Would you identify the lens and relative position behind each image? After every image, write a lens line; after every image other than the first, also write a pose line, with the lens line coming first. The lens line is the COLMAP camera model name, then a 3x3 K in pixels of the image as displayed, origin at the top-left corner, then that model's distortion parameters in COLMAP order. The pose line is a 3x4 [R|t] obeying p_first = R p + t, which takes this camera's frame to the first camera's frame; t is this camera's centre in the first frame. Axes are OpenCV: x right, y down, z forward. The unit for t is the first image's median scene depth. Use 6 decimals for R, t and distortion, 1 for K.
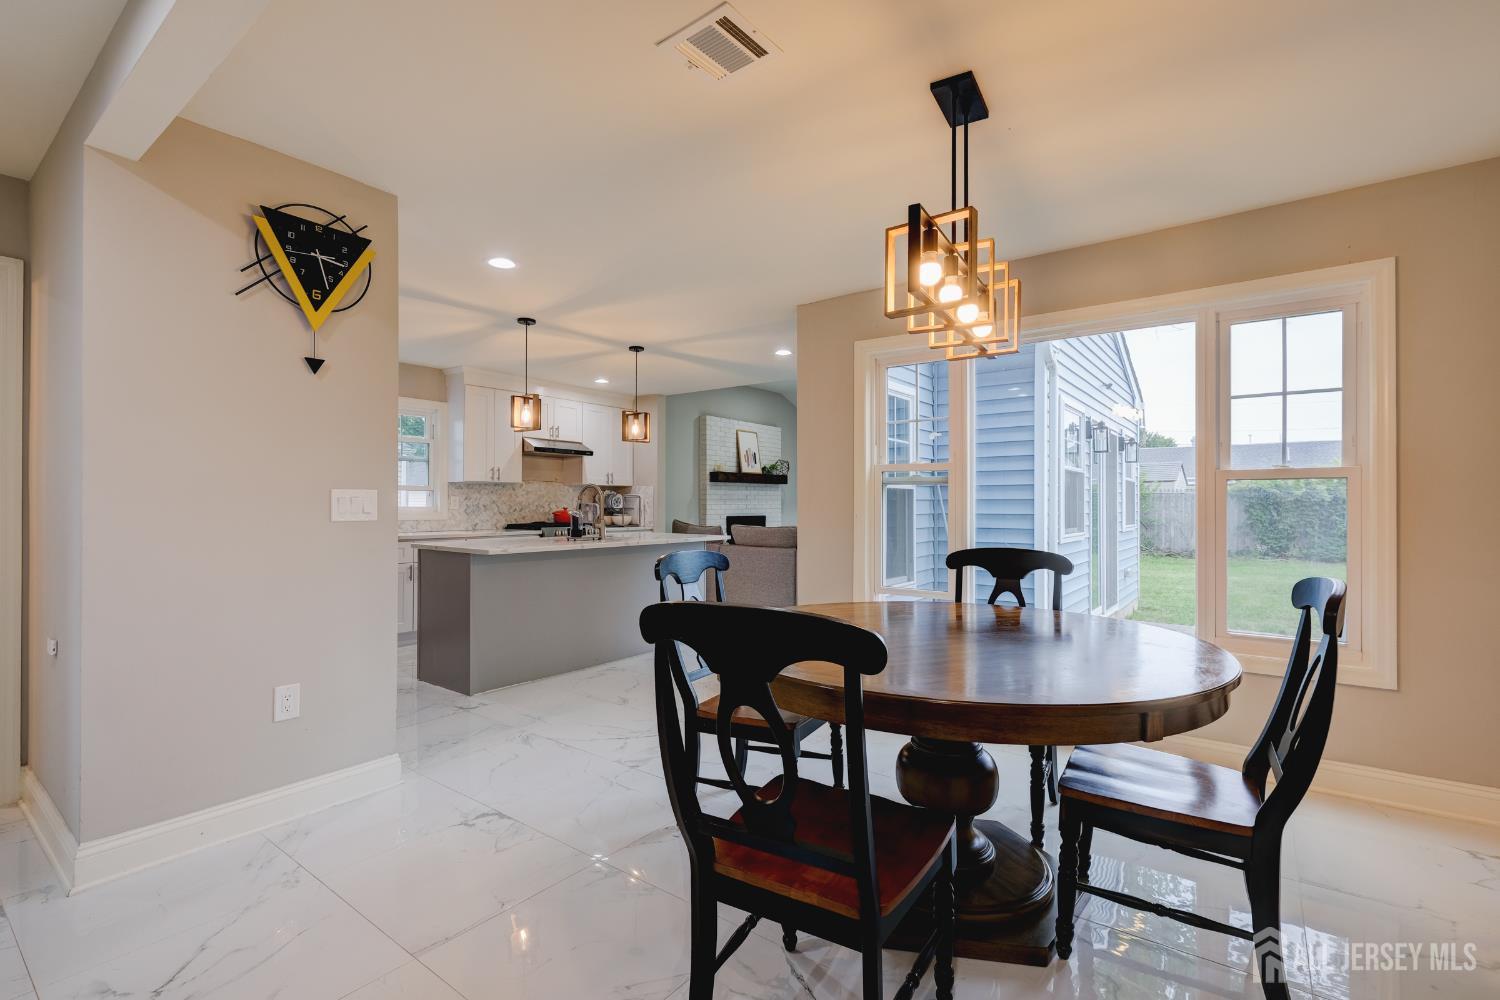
lens RADIAL K [[673.2, 0, 725.6], [0, 673.2, 501.3], [0, 0, 1]] dist [-0.000610, -0.000087]
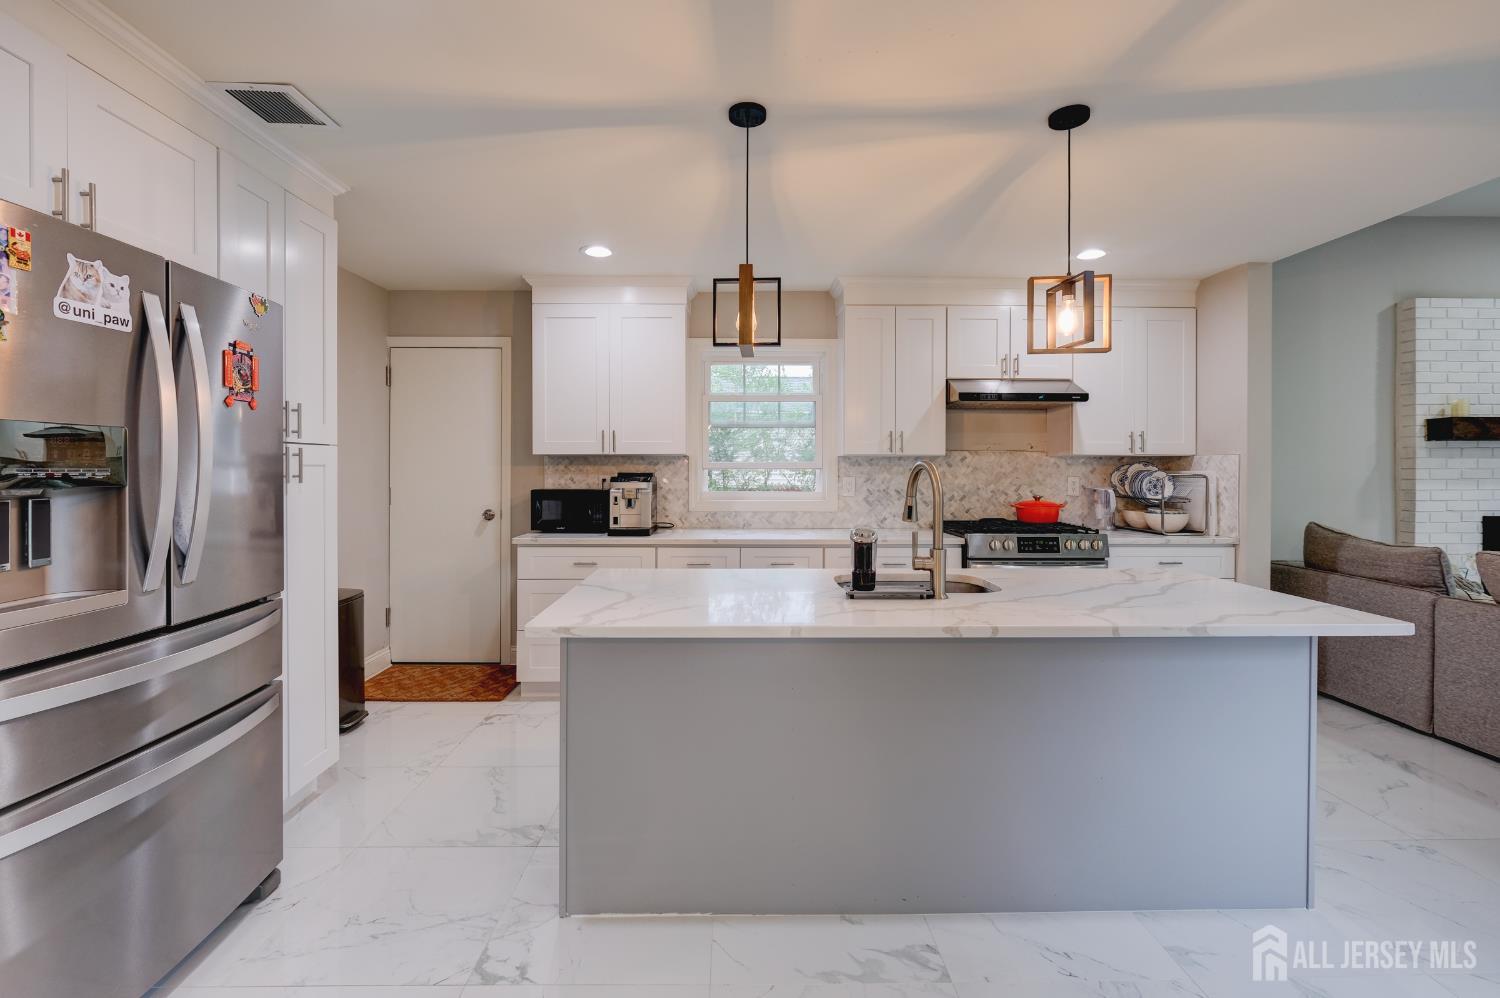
lens RADIAL K [[656.0, 0, 743.1], [0, 656.0, 470.4], [0, 0, 1]] dist [-0.002667, -0.000485]
pose [[0.634110, 0.001123, -0.773242, 0.032779], [0.003335, 0.999986, 0.004188, -0.015163], [0.773236, -0.005234, 0.634097, 0.444082]]
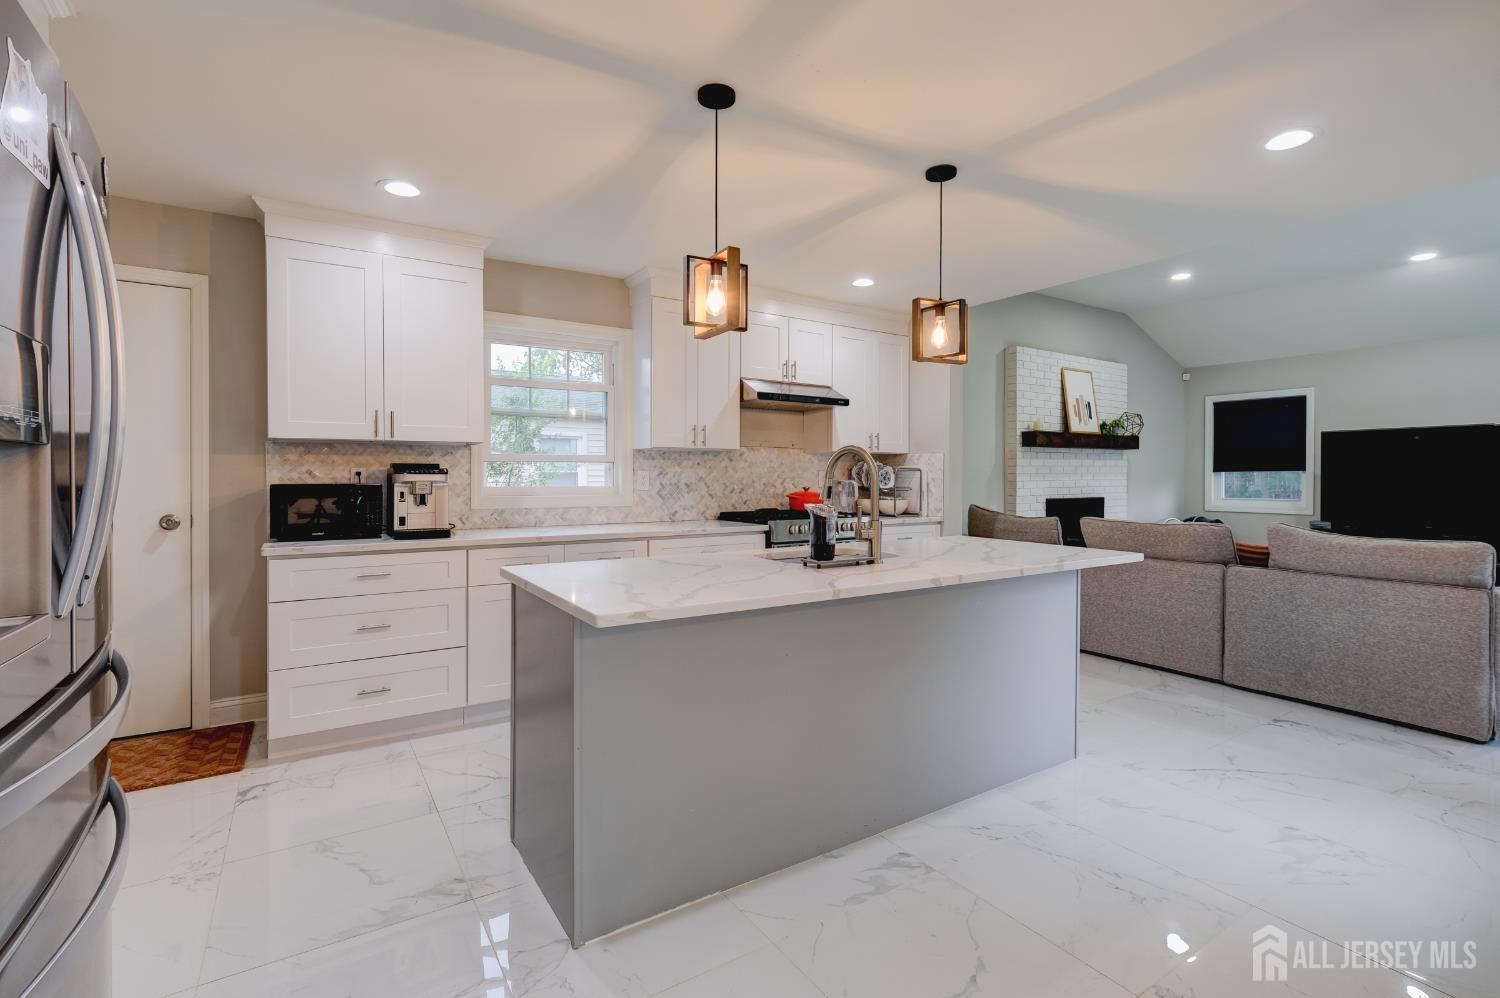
lens RADIAL K [[684.8, 0, 748.3], [0, 684.8, 480.2], [0, 0, 1]] dist [0.001474, 0.000226]
pose [[0.946477, 0.001895, -0.322766, -0.076083], [0.001660, 0.999941, 0.010736, -0.004551], [0.322768, -0.010697, 0.946418, 0.347858]]
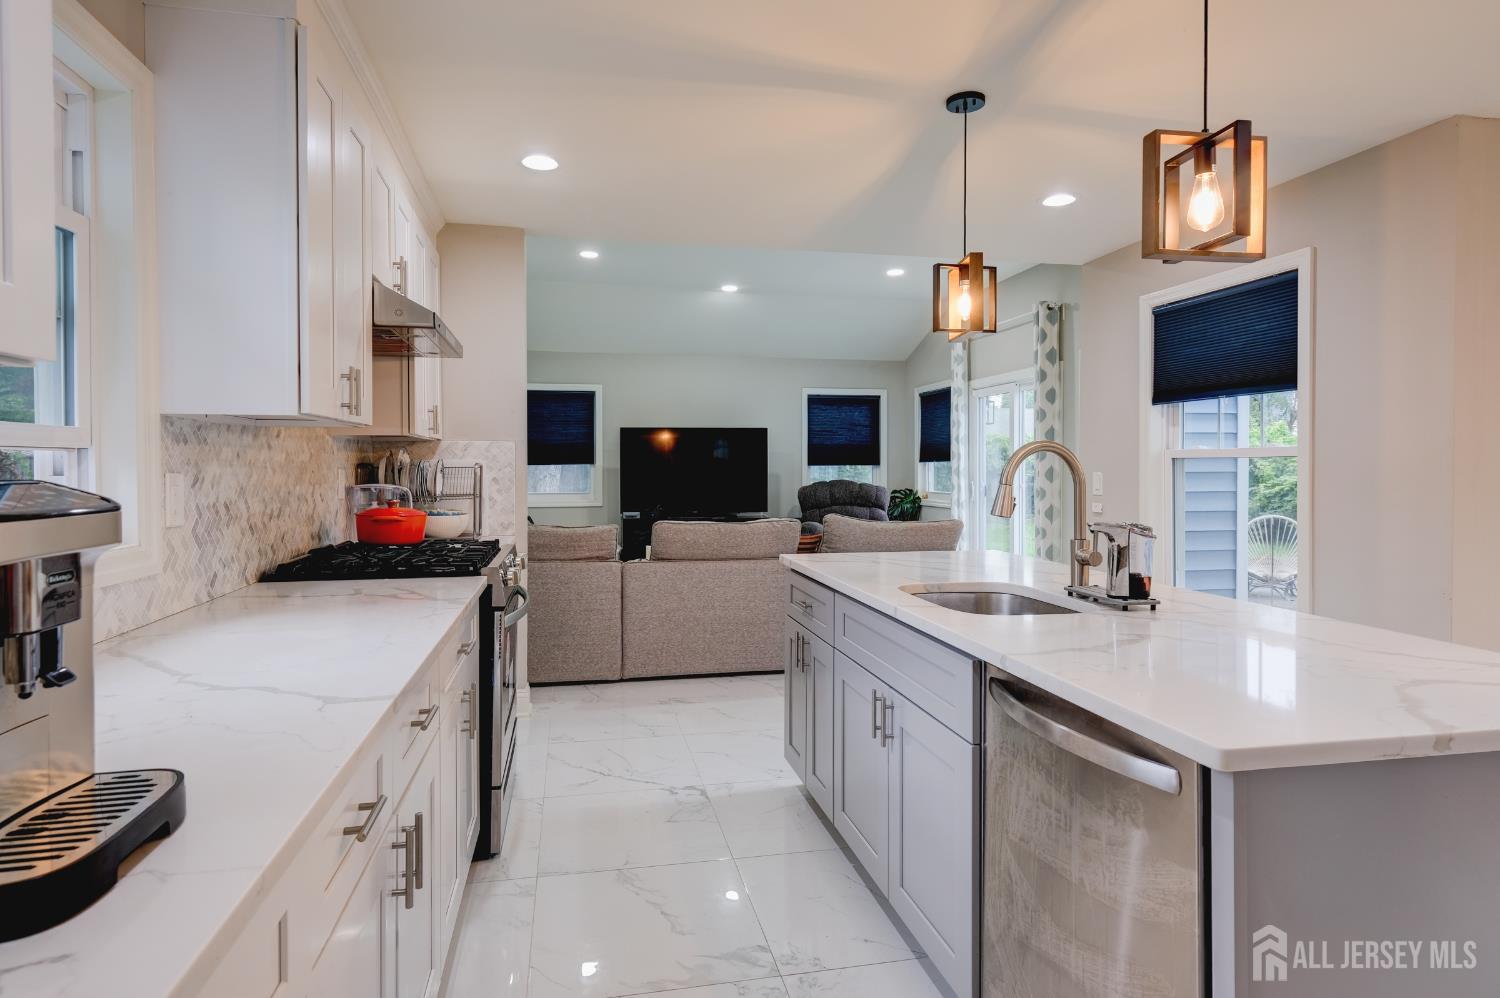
lens RADIAL K [[831.4, 0, 723.5], [0, 831.4, 469.0], [0, 0, 1]] dist [-0.000781, -0.000065]
pose [[0.652457, -0.007068, 0.757793, -0.441895], [-0.001037, 0.999947, 0.010220, -0.010951], [-0.757825, -0.007454, 0.652415, 0.575520]]
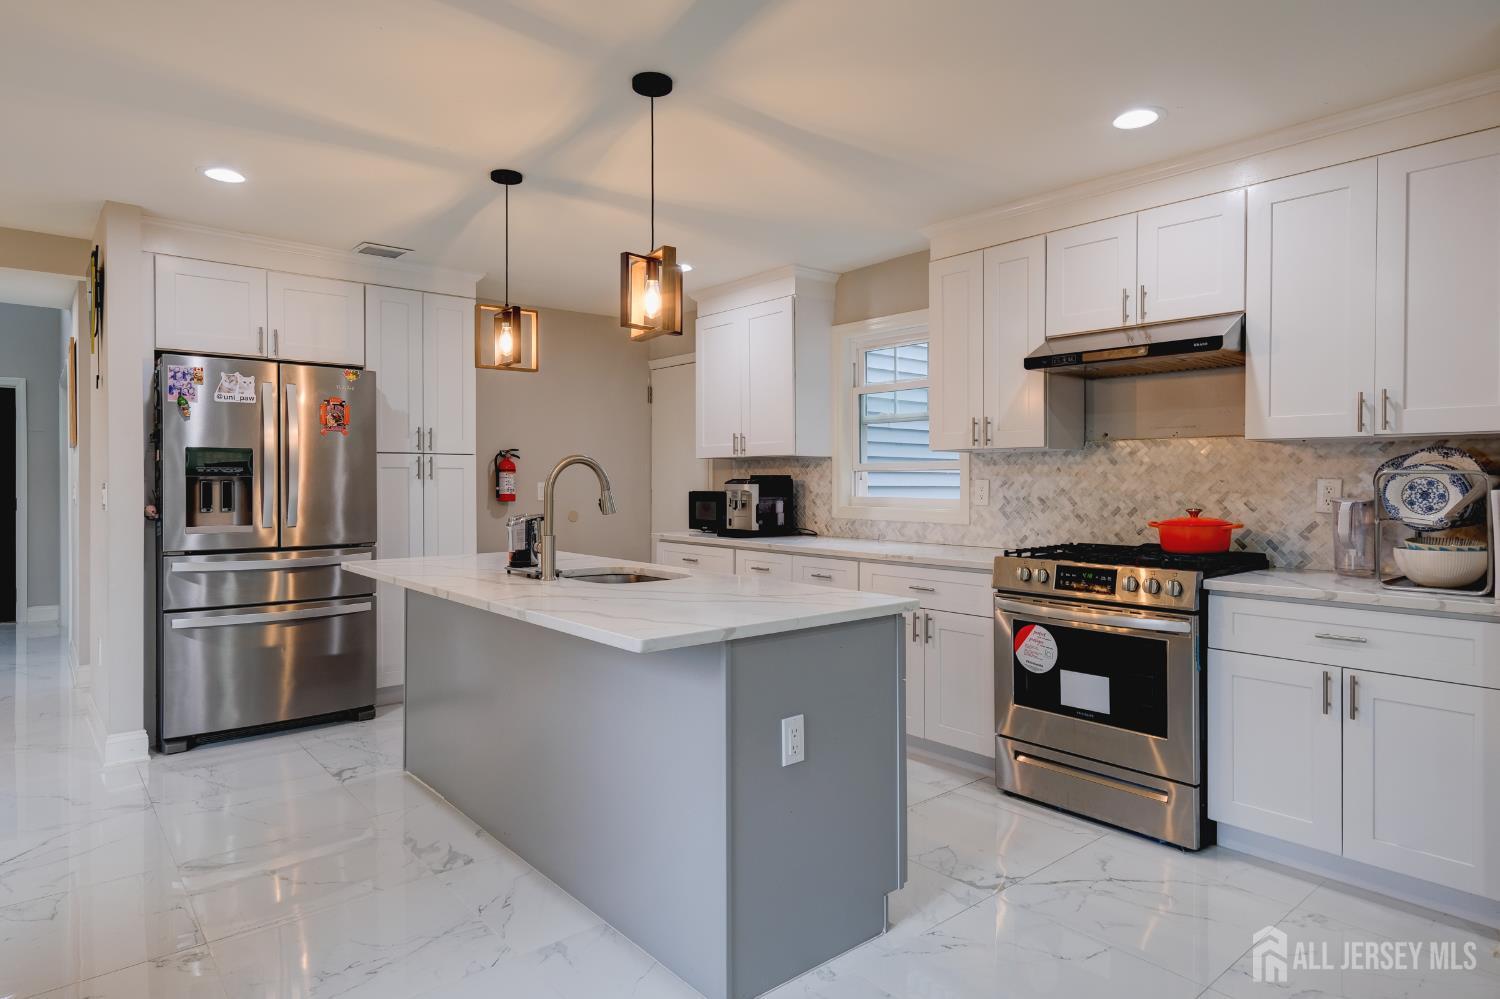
lens RADIAL K [[851.9, 0, 752.3], [0, 851.9, 483.7], [0, 0, 1]] dist [0.003543, 0.000187]
pose [[-0.187121, 0.001083, -0.982336, 0.234433], [0.003259, 0.999995, 0.000482, -0.004791], [0.982331, -0.003112, -0.187124, 0.838007]]
